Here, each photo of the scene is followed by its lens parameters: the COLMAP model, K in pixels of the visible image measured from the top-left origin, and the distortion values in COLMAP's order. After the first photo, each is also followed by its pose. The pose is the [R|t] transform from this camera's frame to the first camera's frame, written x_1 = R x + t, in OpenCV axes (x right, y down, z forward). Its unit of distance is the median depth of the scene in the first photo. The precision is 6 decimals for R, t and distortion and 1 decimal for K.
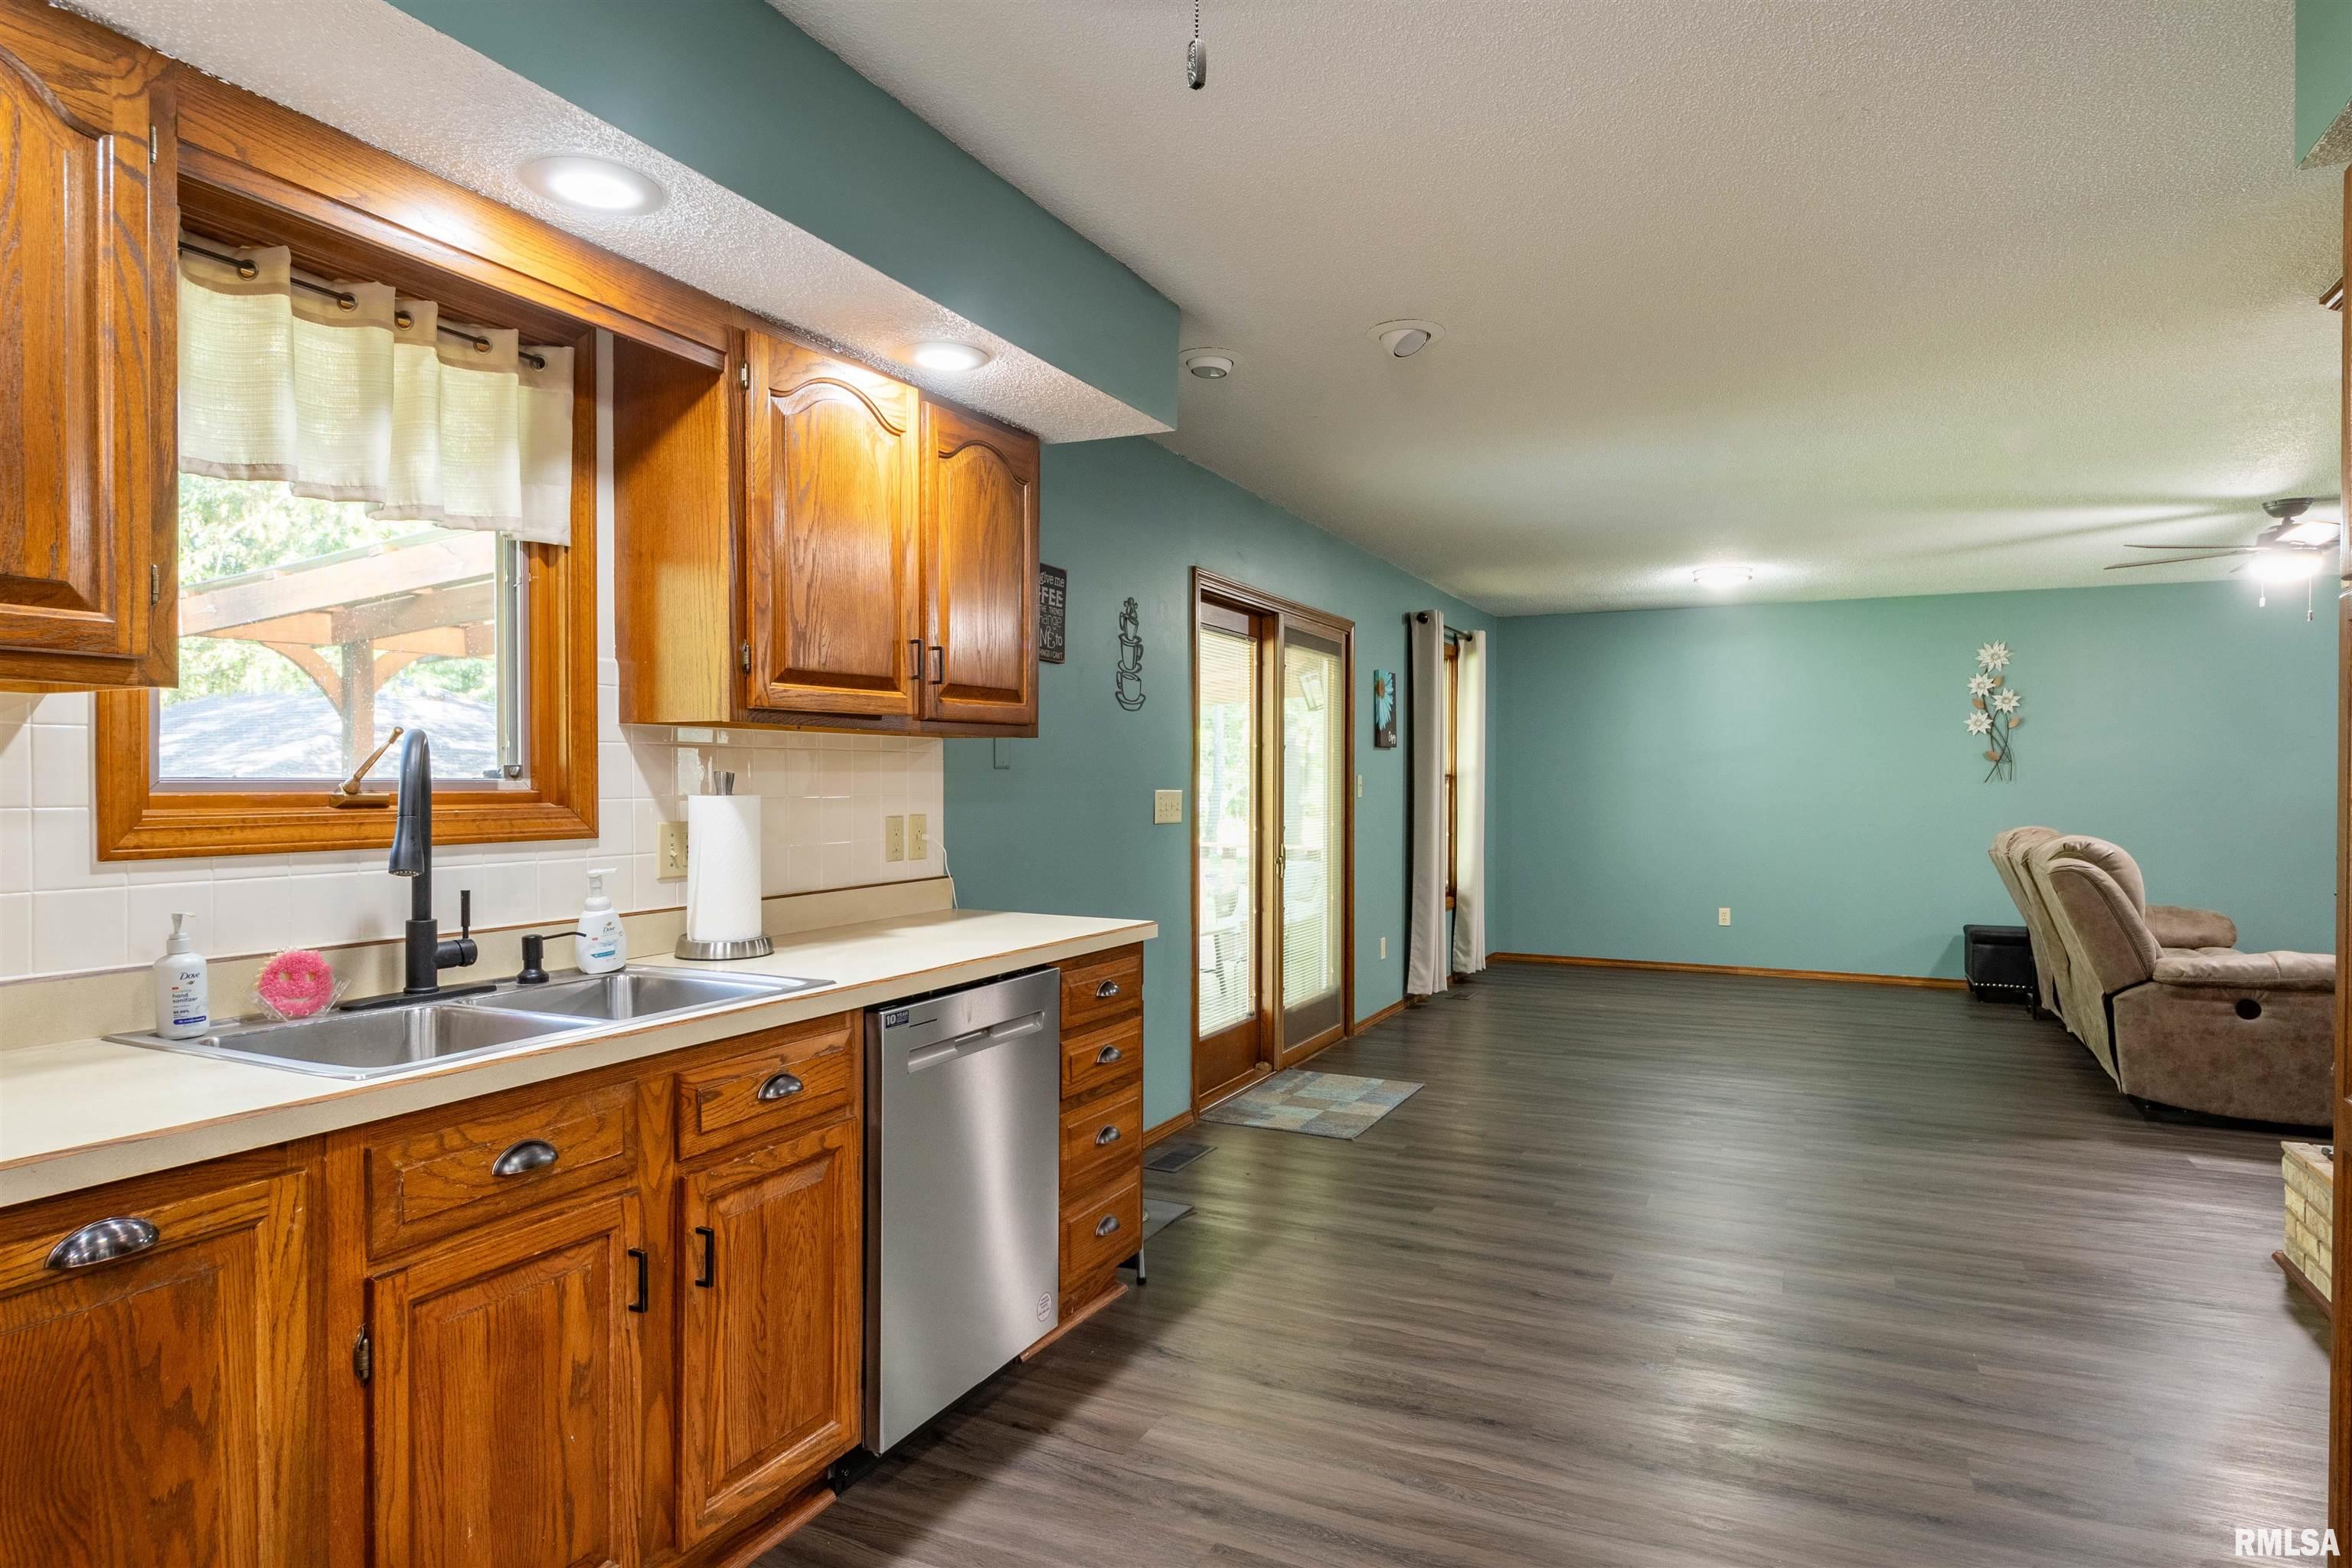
lens RADIAL K [[1423.5, 0, 1165.9], [0, 1423.5, 786.5], [0, 0, 1]] dist [0.000643, 0.000094]
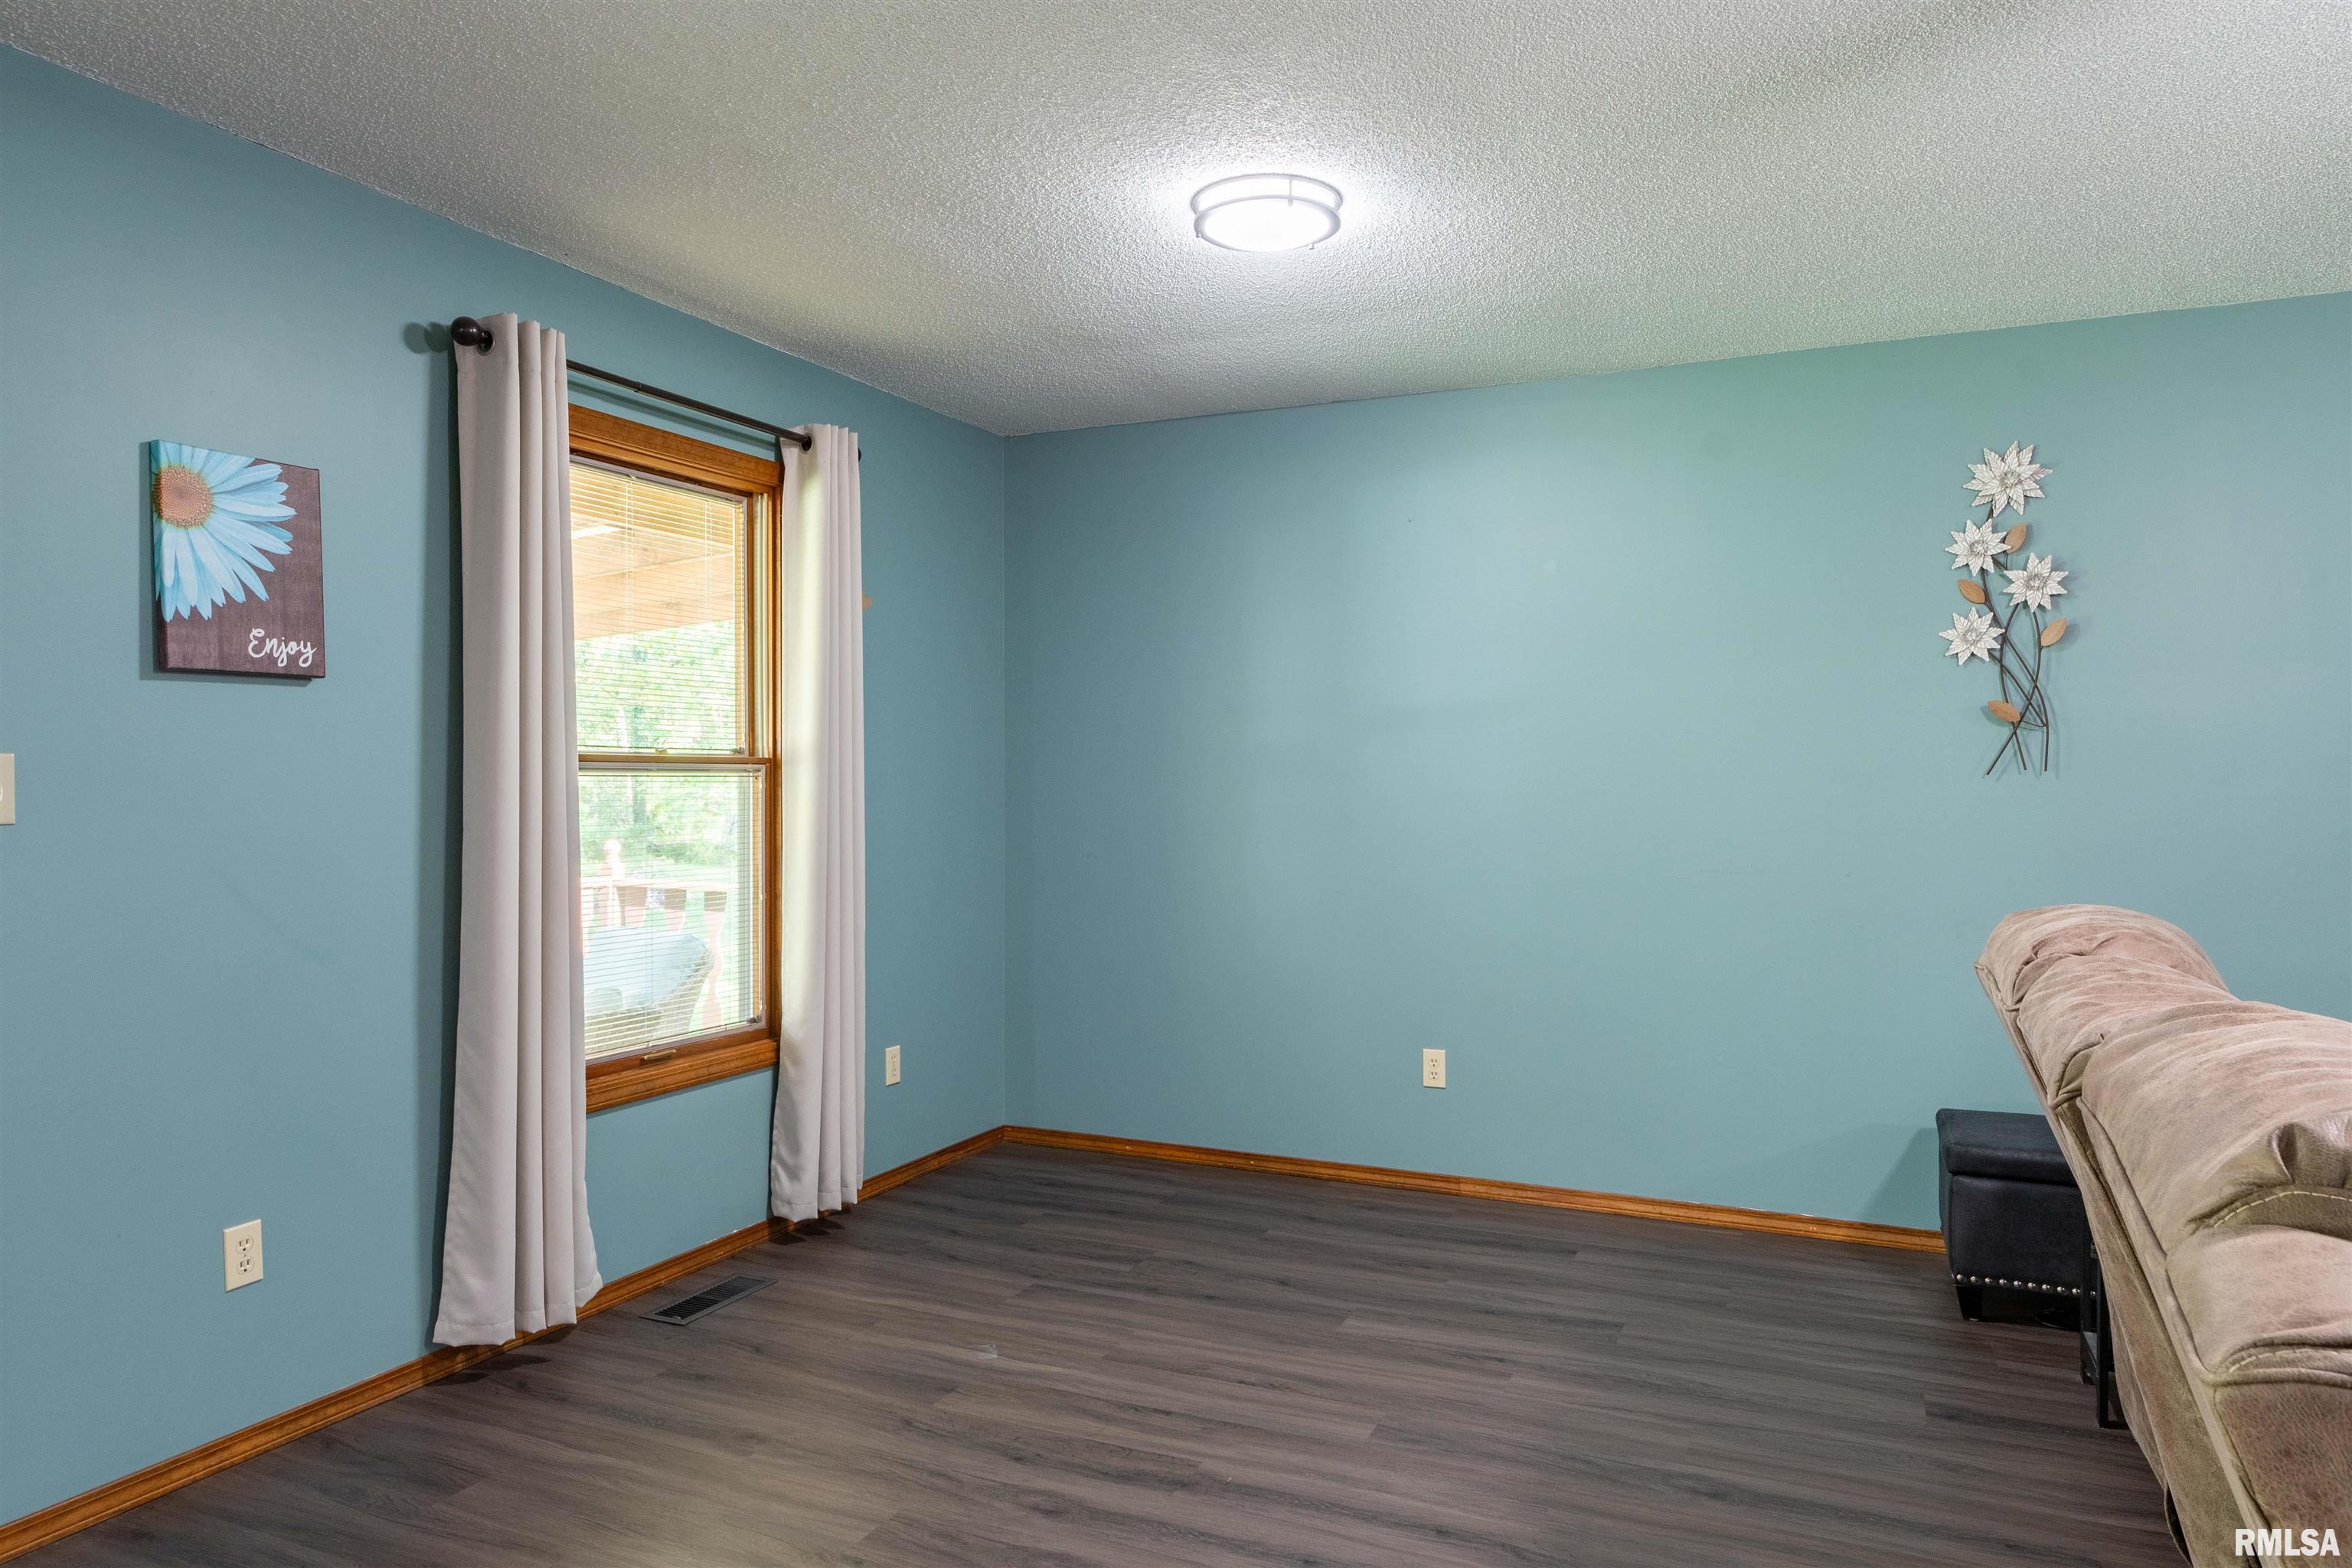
lens RADIAL K [[1530.1, 0, 1190.1], [0, 1530.1, 788.0], [0, 0, 1]] dist [-0.004804, -0.001149]
pose [[0.999916, -0.001785, 0.012826, 0.331097], [0.001738, 0.999991, 0.003741, -0.001030], [-0.012833, -0.003718, 0.999911, 0.545653]]
